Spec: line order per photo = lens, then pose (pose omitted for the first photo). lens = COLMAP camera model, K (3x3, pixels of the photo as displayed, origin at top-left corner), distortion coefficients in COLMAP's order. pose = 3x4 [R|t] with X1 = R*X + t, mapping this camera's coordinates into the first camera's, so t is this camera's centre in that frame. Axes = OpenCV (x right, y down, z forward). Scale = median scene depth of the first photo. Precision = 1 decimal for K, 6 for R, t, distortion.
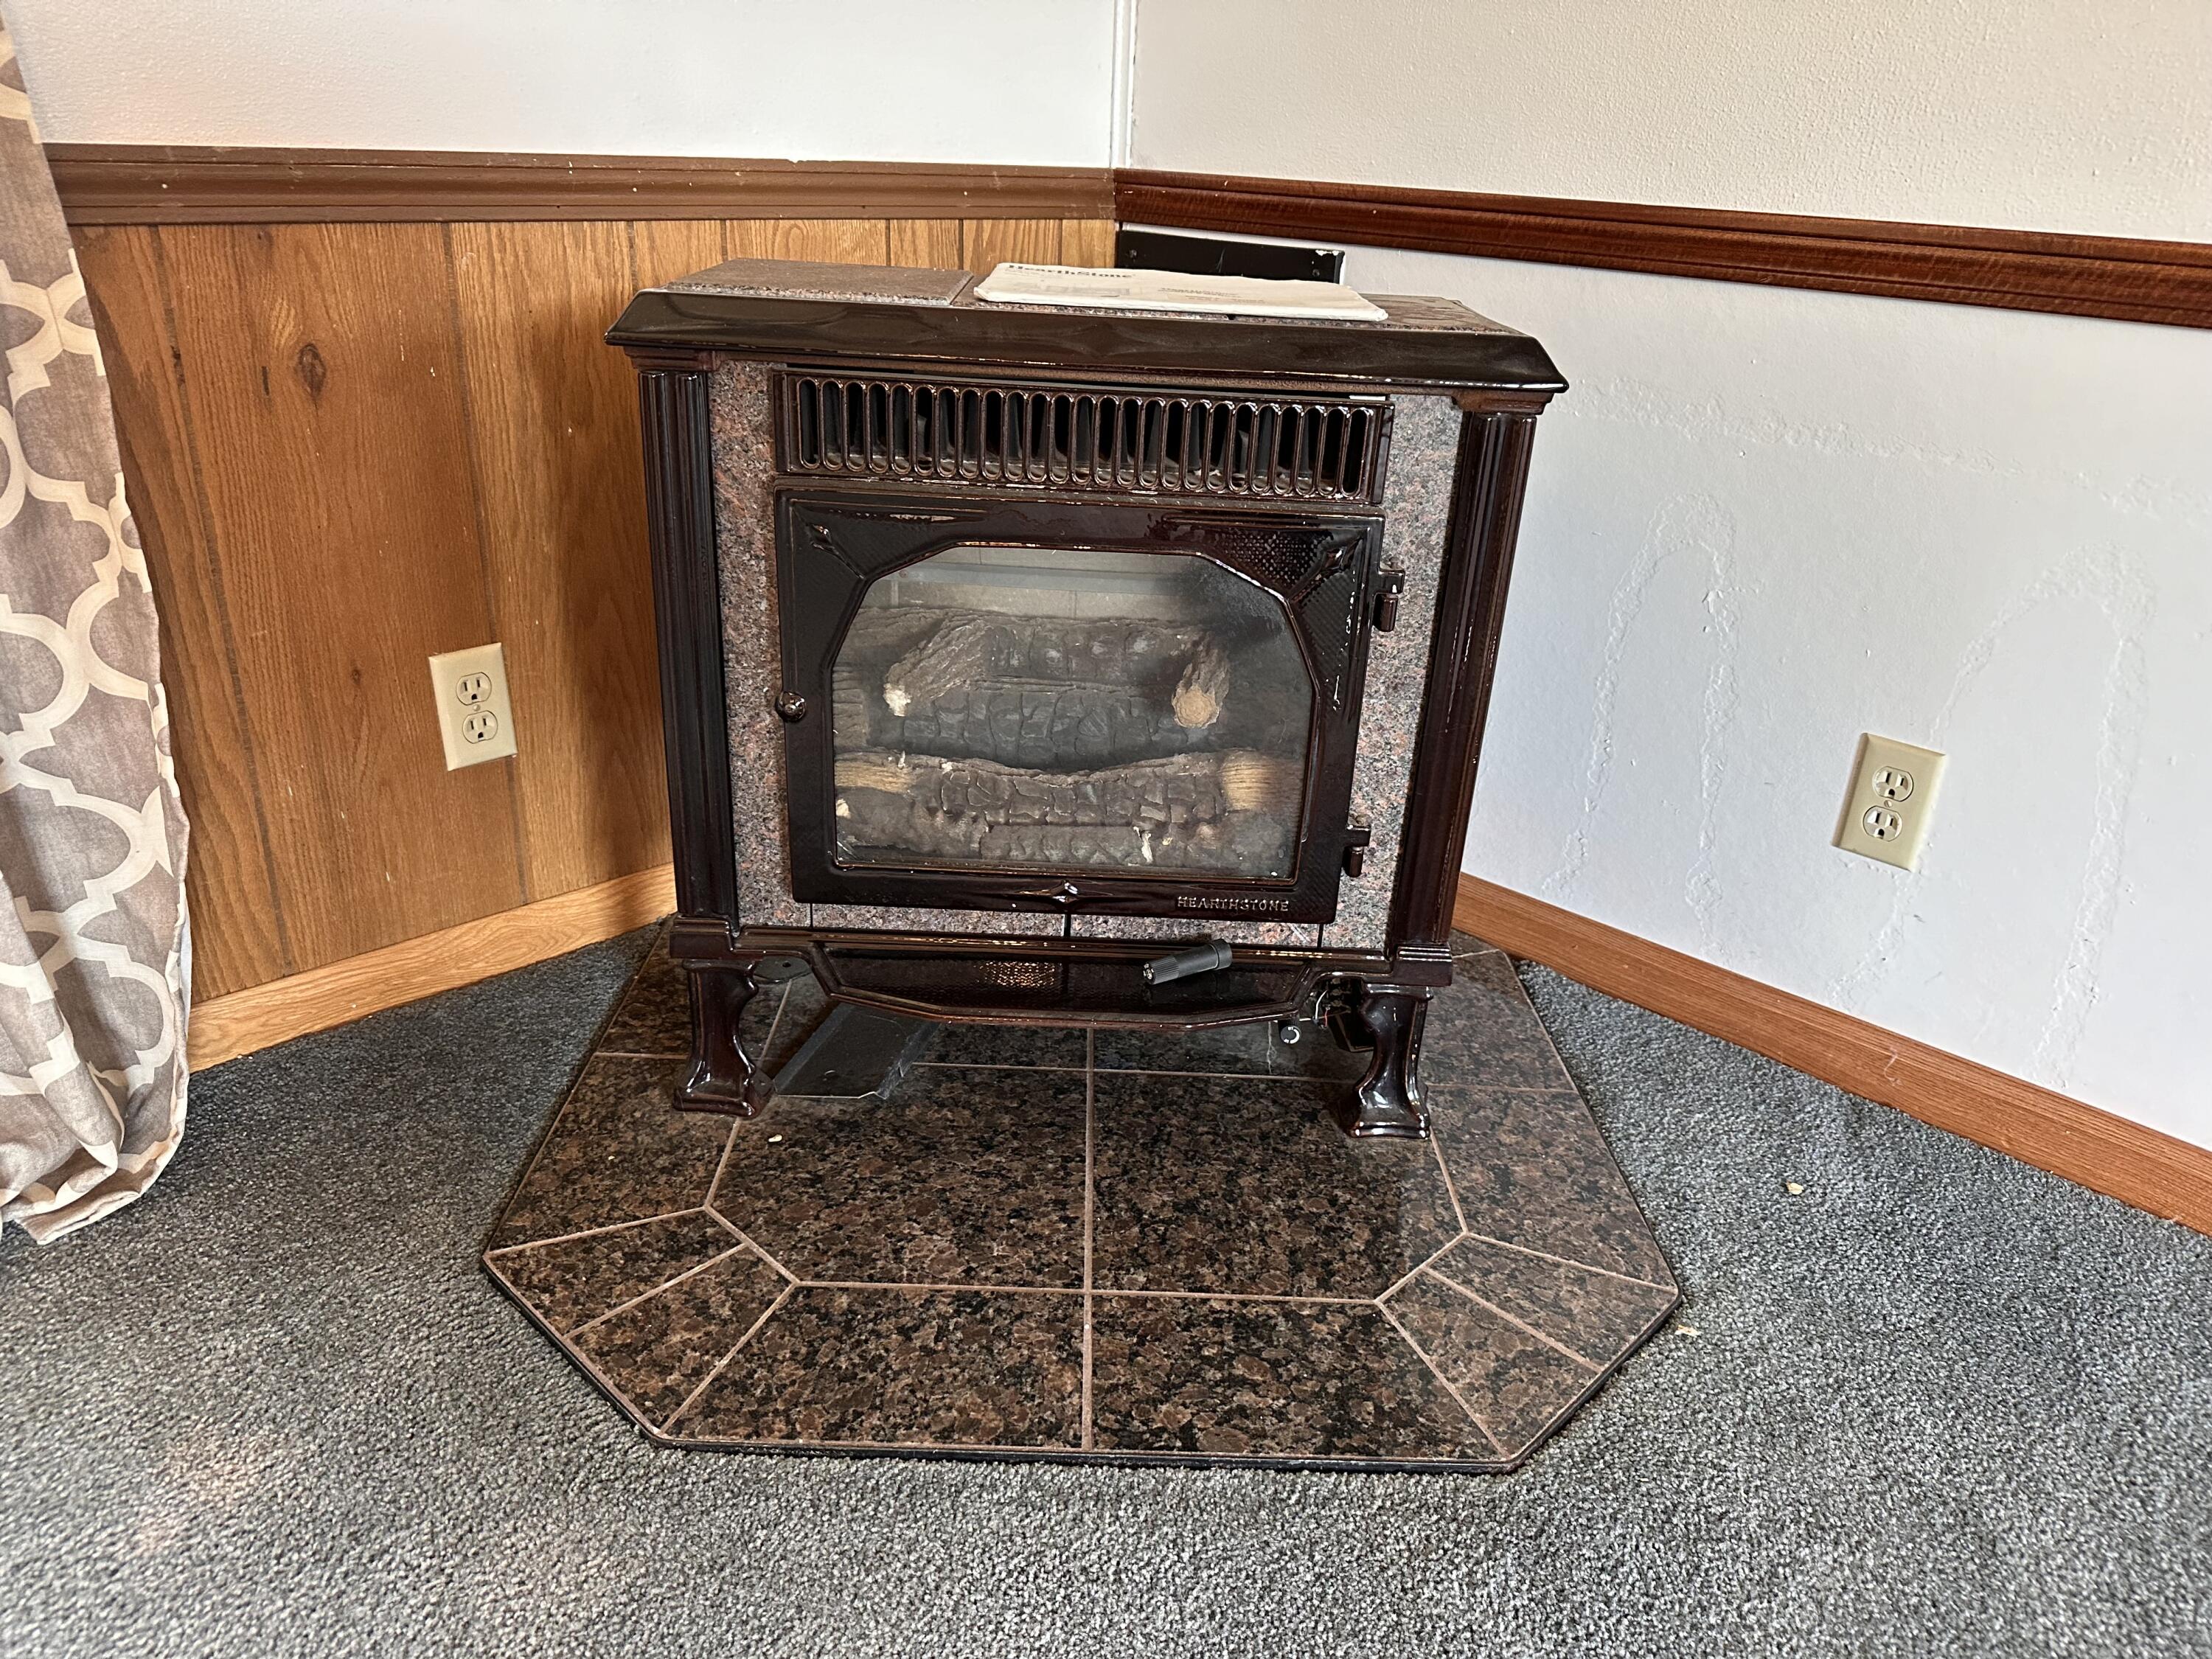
lens RADIAL K [[1602.2, 0, 1094.6], [0, 1602.2, 853.0], [0, 0, 1]] dist [0.001594, 0.000450]
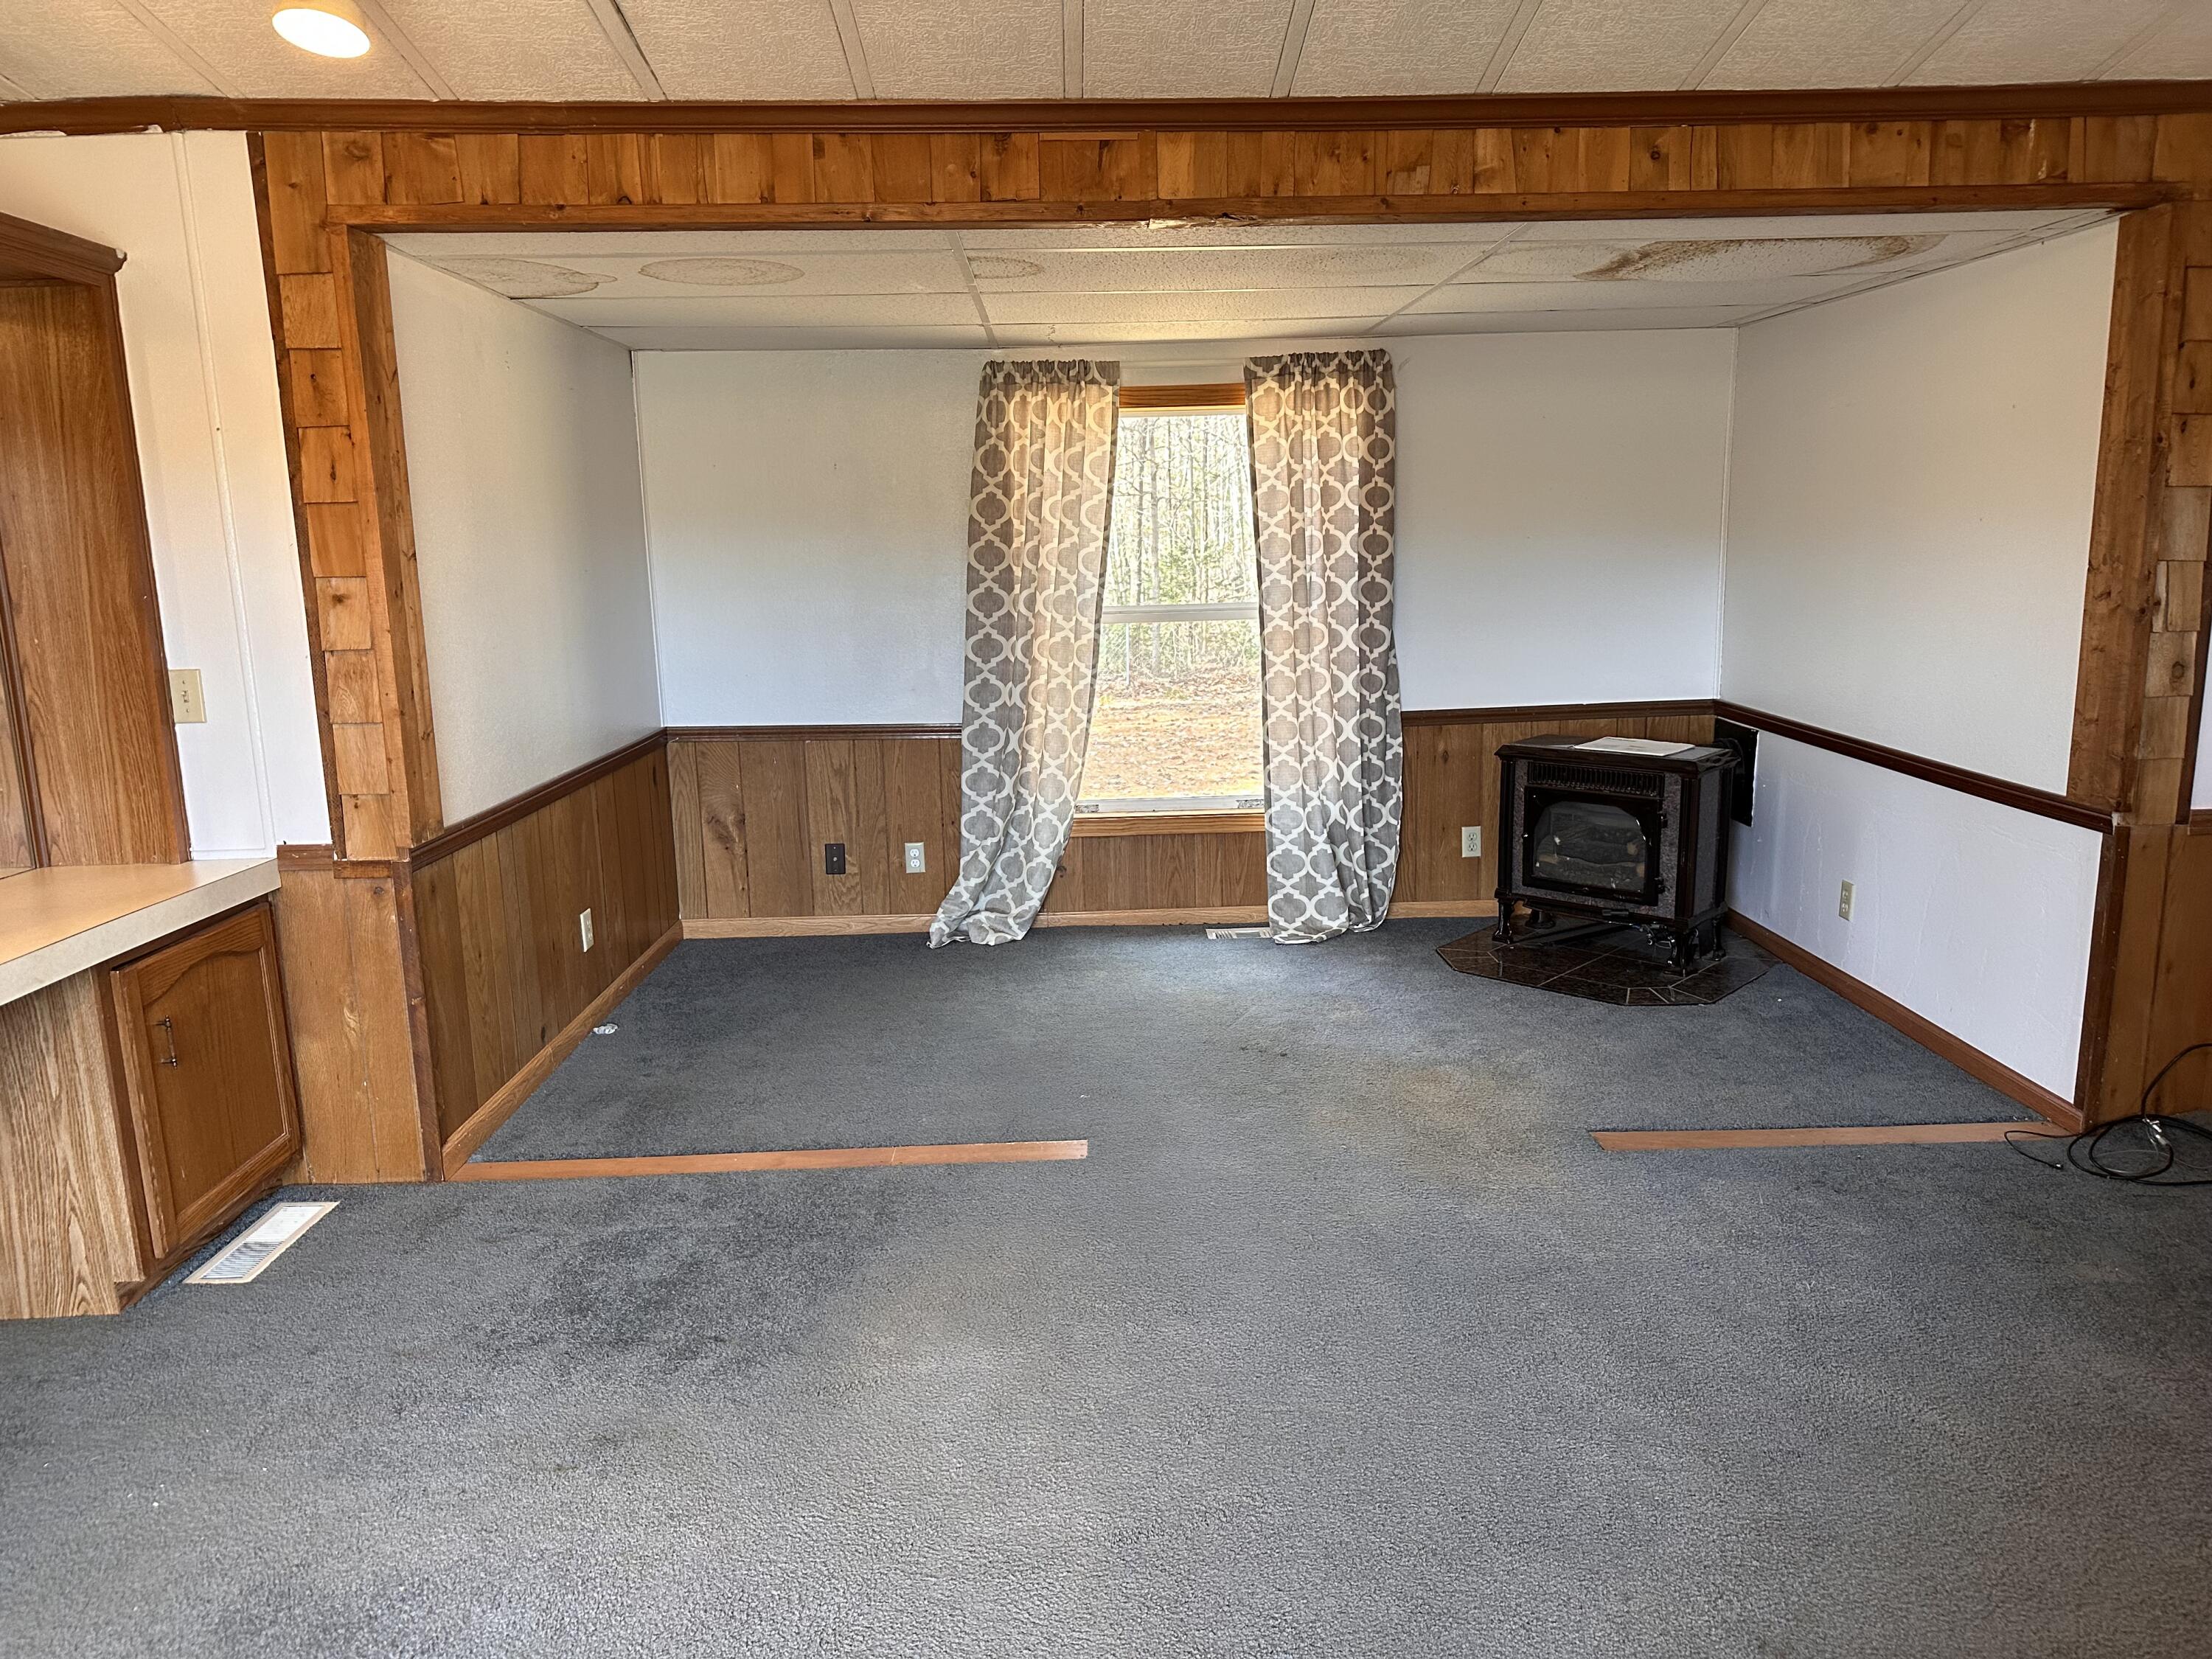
lens RADIAL K [[1602.2, 0, 1094.6], [0, 1602.2, 853.0], [0, 0, 1]] dist [0.001594, 0.000450]
pose [[0.732983, 0.077852, -0.675777, 1.768947], [-0.224119, 0.965601, -0.131851, 0.735525], [0.642267, 0.248099, 0.725217, -2.691542]]
